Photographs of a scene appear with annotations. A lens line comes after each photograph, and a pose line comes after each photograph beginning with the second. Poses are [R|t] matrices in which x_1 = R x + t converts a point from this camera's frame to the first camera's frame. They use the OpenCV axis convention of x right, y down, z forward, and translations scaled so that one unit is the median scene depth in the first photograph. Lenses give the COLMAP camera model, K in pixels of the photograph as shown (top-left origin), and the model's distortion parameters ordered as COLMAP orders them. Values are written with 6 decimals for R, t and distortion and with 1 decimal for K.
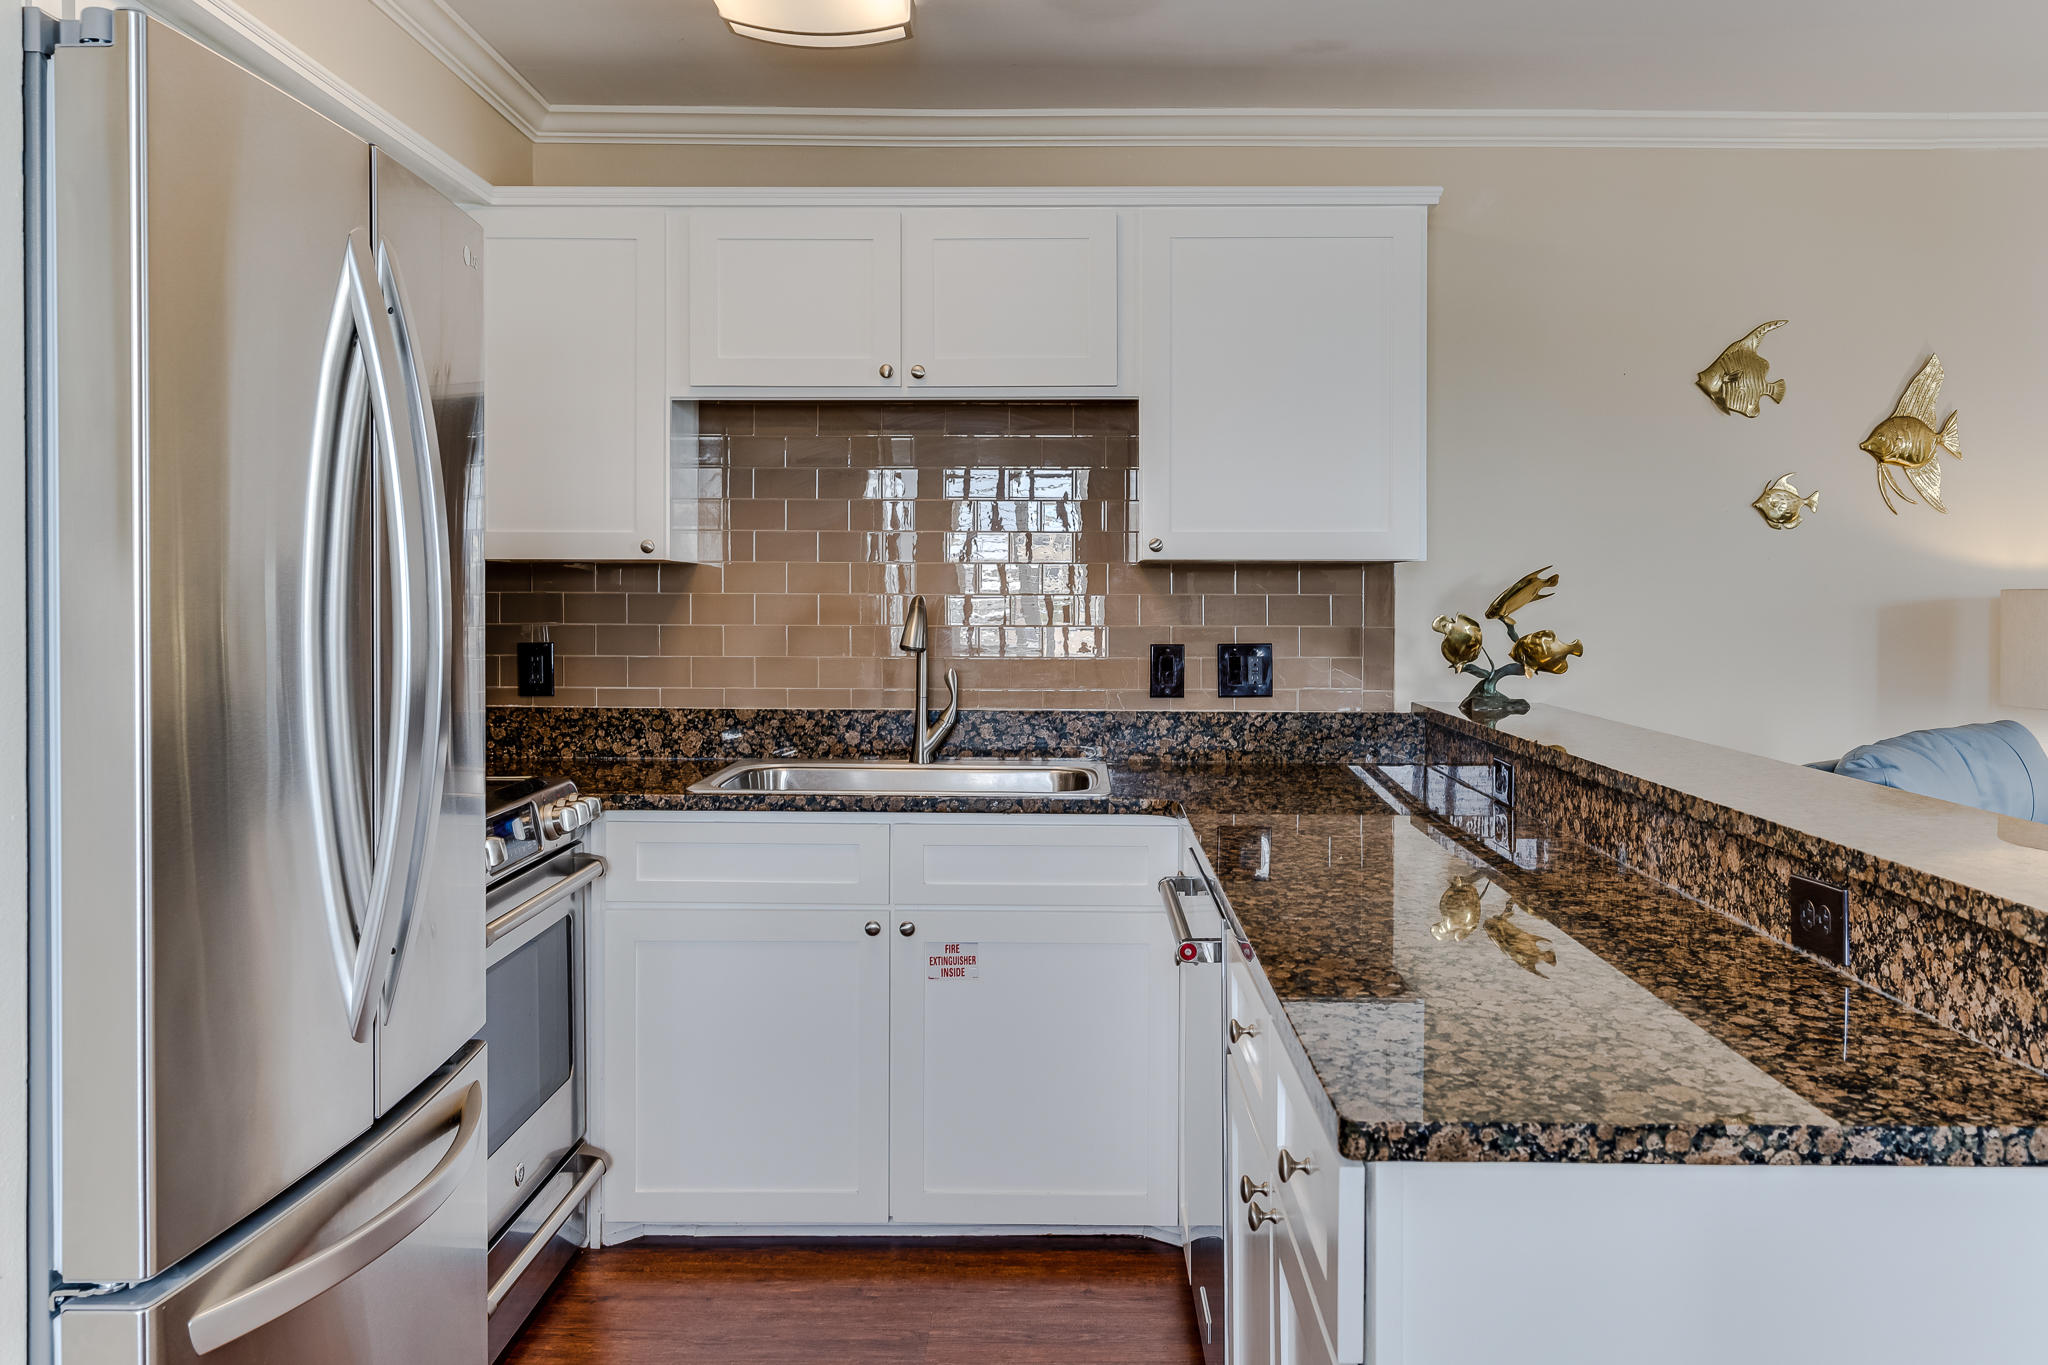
lens RADIAL K [[1571.1, 0, 1055.4], [0, 1571.1, 607.3], [0, 0, 1]] dist [0.002479, 0.003481]
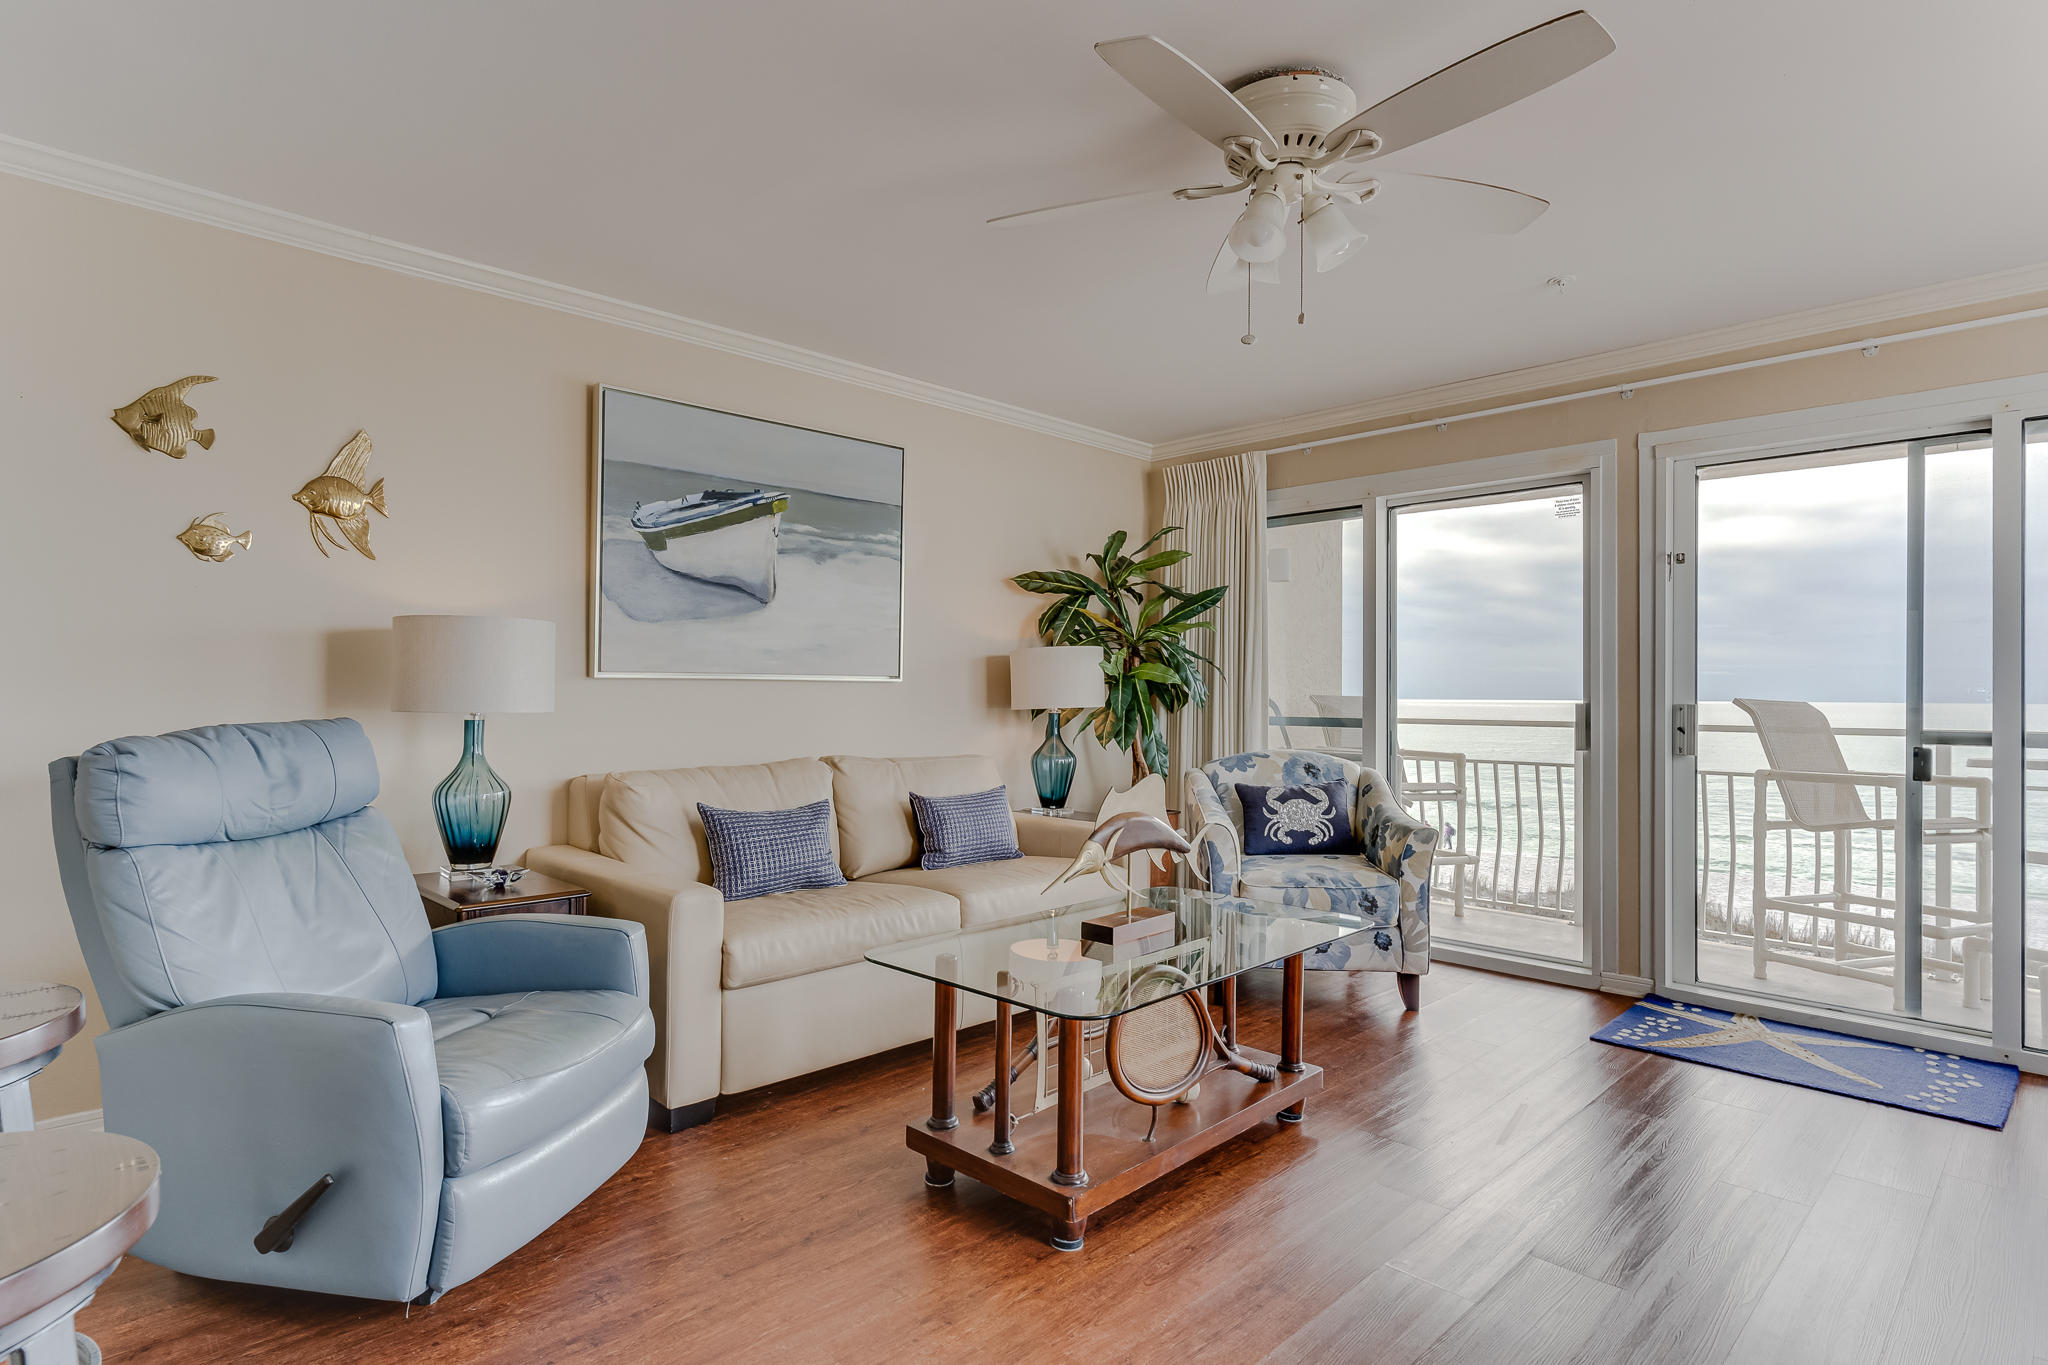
lens RADIAL K [[1076.4, 0, 1019.3], [0, 1076.4, 677.8], [0, 0, 1]] dist [-0.001551, 0.000147]
pose [[0.710641, 0.012534, 0.703443, 0.337726], [0.000348, 0.999835, -0.018167, 0.048730], [-0.703555, 0.013155, 0.710519, 0.046200]]
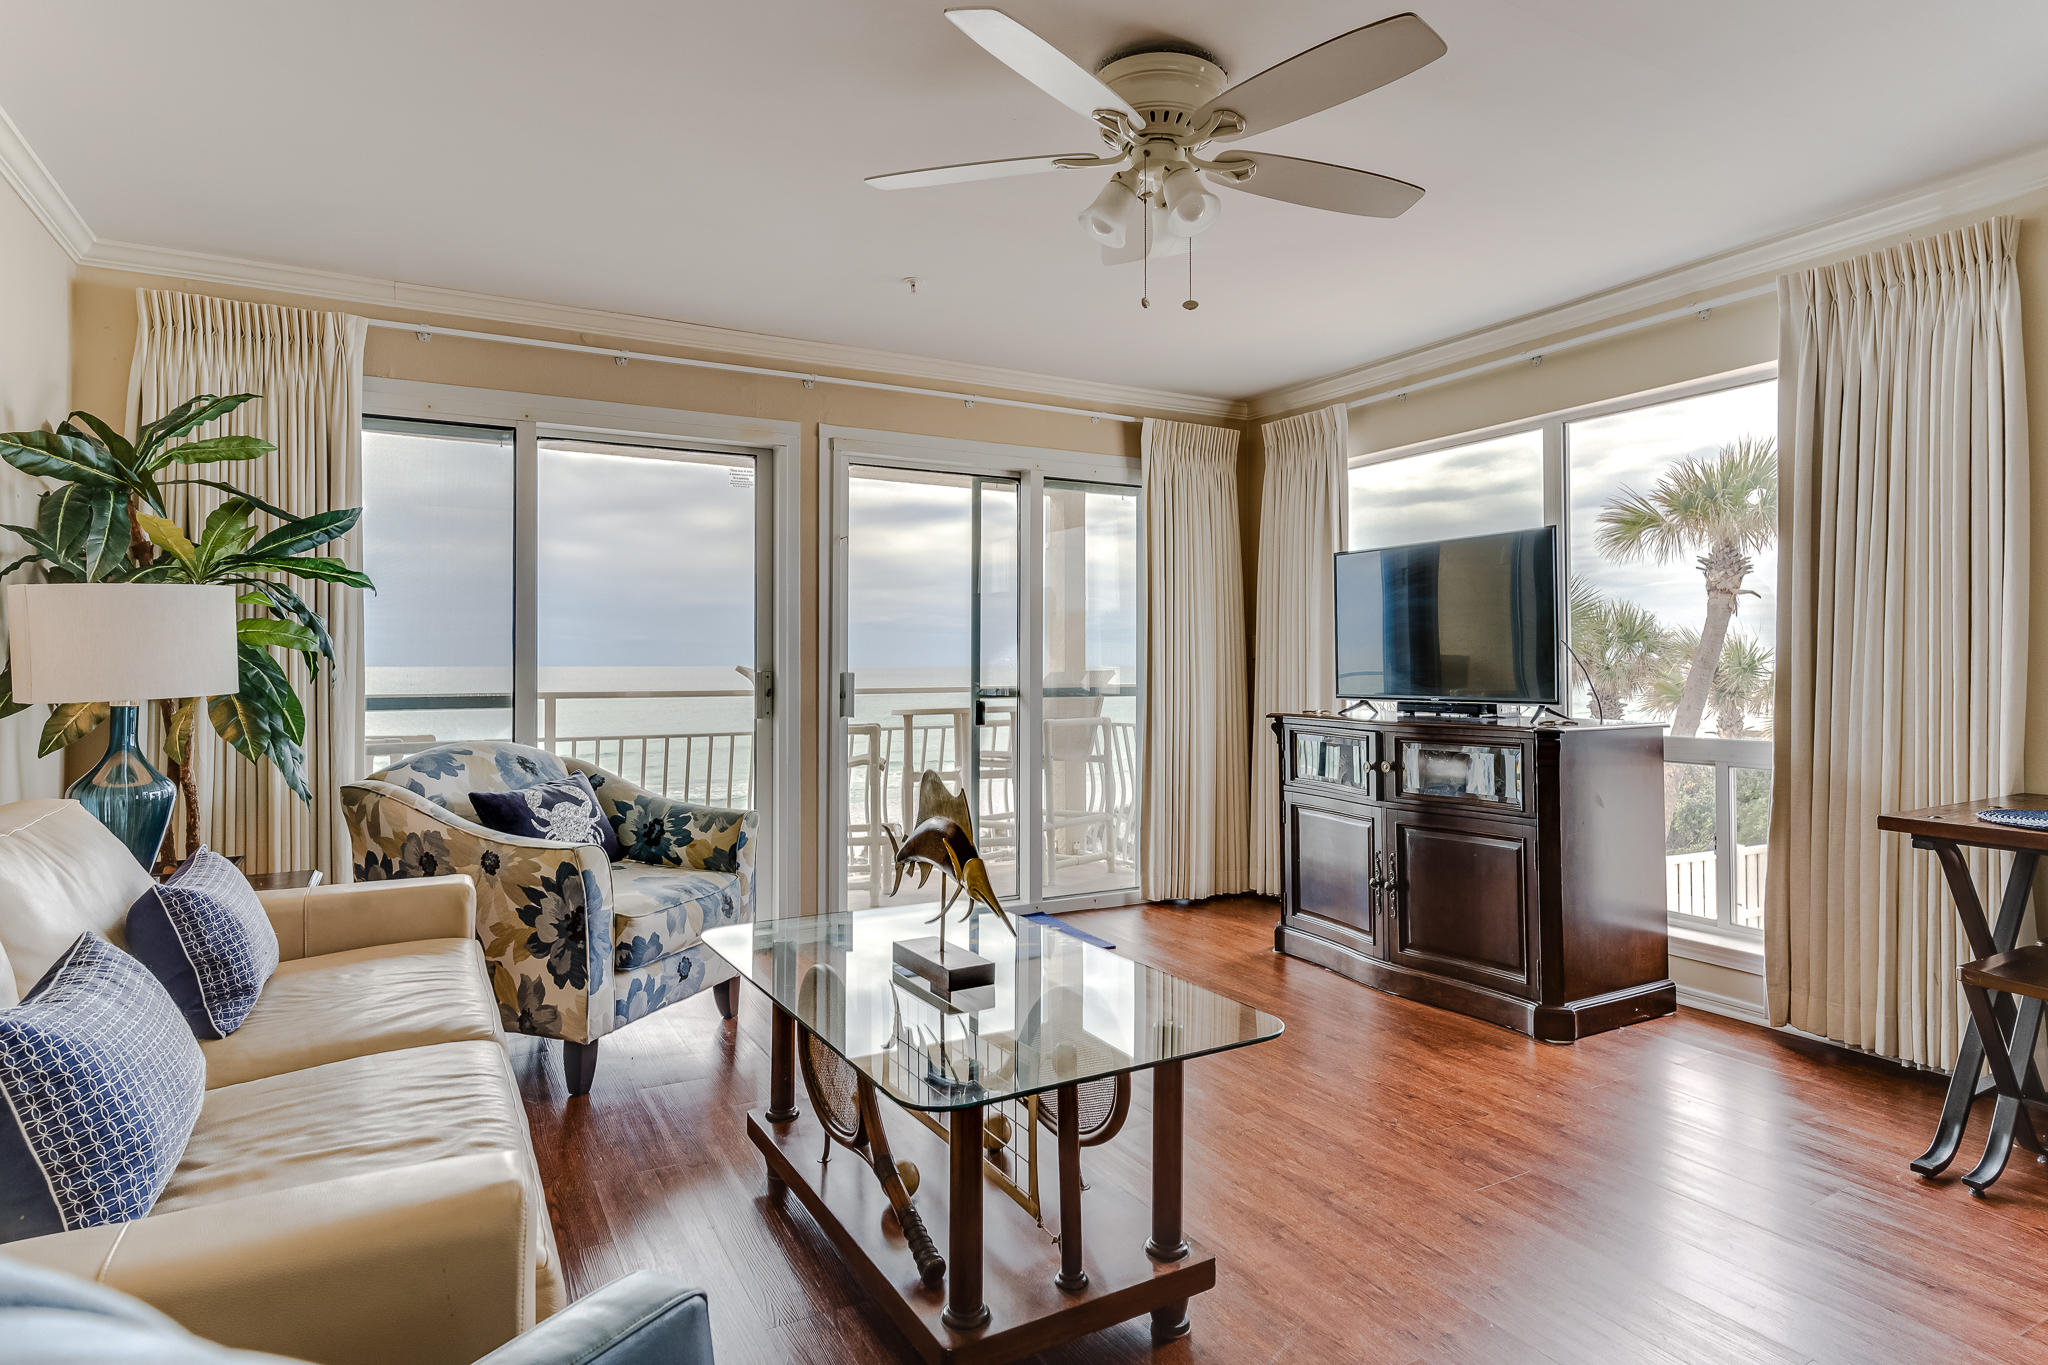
lens RADIAL K [[1101.9, 0, 1024.0], [0, 1101.9, 682.5], [0, 0, 1]] dist [-0.001204, -0.000201]
pose [[-0.487673, -0.018388, 0.872833, 0.376245], [0.006793, 0.999668, 0.024856, 0.037594], [-0.873000, 0.018051, -0.487386, 0.772806]]
